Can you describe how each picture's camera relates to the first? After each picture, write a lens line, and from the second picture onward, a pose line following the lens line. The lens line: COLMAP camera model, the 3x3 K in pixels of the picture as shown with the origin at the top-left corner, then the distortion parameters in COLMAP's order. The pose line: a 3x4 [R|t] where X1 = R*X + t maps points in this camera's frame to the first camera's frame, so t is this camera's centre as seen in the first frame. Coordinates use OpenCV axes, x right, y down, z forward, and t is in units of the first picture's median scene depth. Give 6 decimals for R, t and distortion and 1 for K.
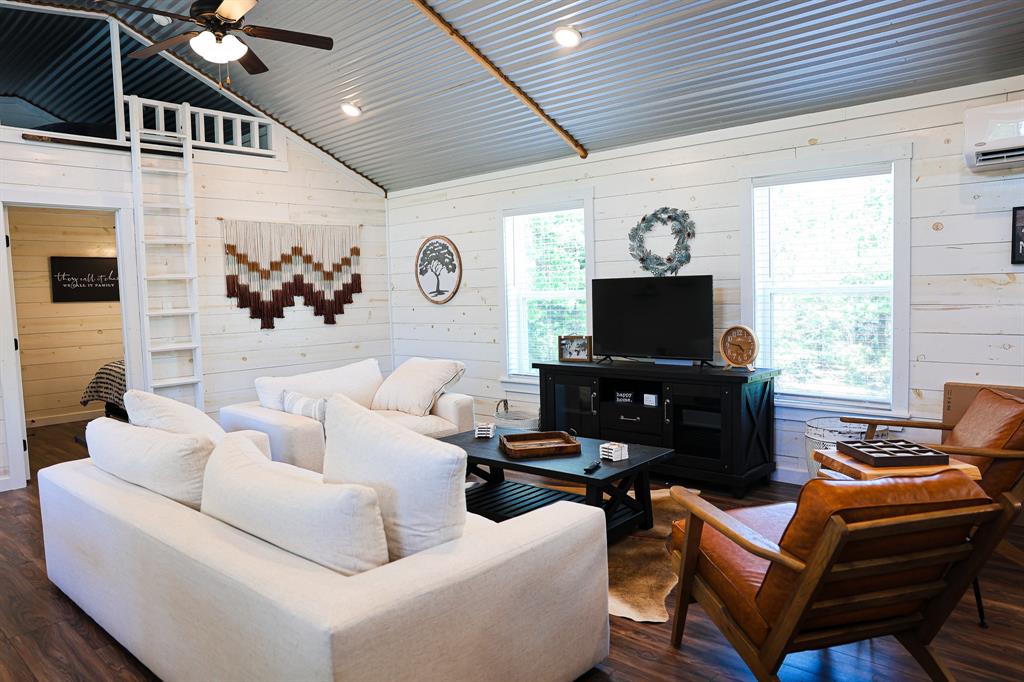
lens RADIAL K [[693.4, 0, 517.5], [0, 693.4, 341.0], [0, 0, 1]] dist [-0.119568, 0.082127]
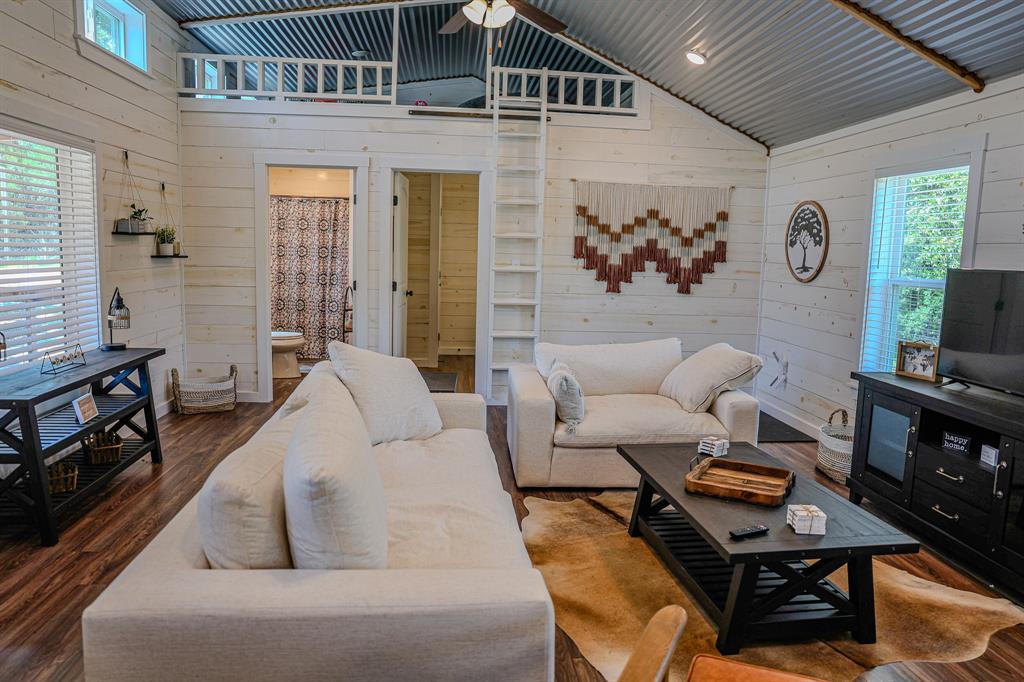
lens RADIAL K [[693.4, 0, 517.5], [0, 693.4, 341.0], [0, 0, 1]] dist [-0.119568, 0.082127]
pose [[0.747105, 0.135780, -0.650690, 0.193392], [-0.095829, 0.990690, 0.096699, -0.032856], [0.657762, -0.009889, 0.753161, 0.163534]]
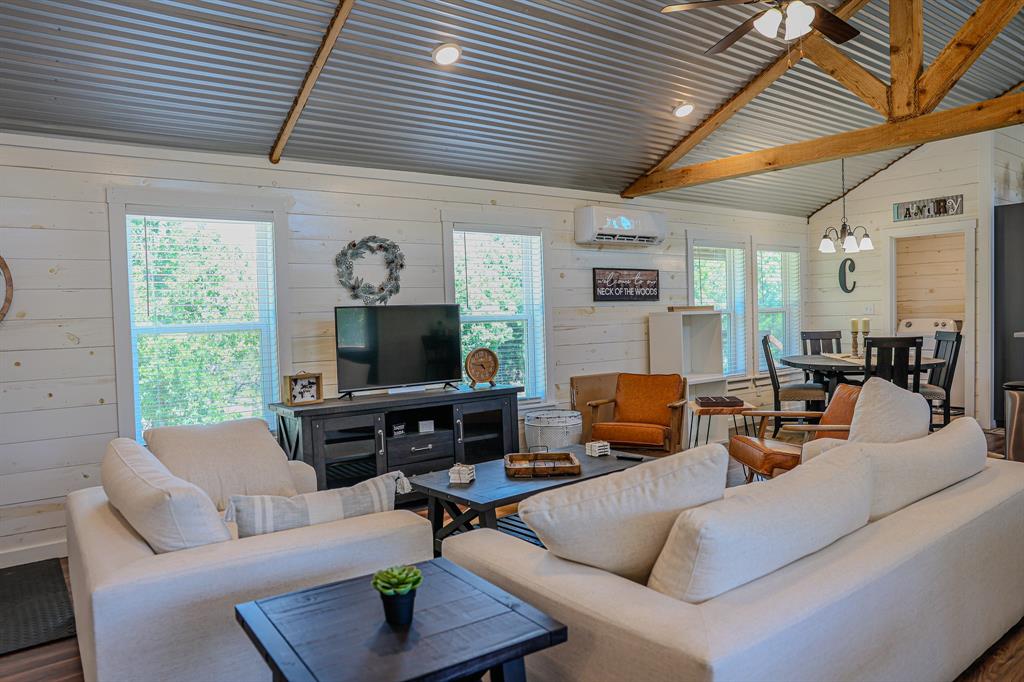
lens RADIAL K [[693.4, 0, 517.5], [0, 693.4, 341.0], [0, 0, 1]] dist [-0.119568, 0.082127]
pose [[0.187139, -0.014541, 0.982226, -0.583864], [0.097369, 0.995241, -0.003818, -0.016582], [-0.977496, 0.096353, 0.187665, 0.508122]]
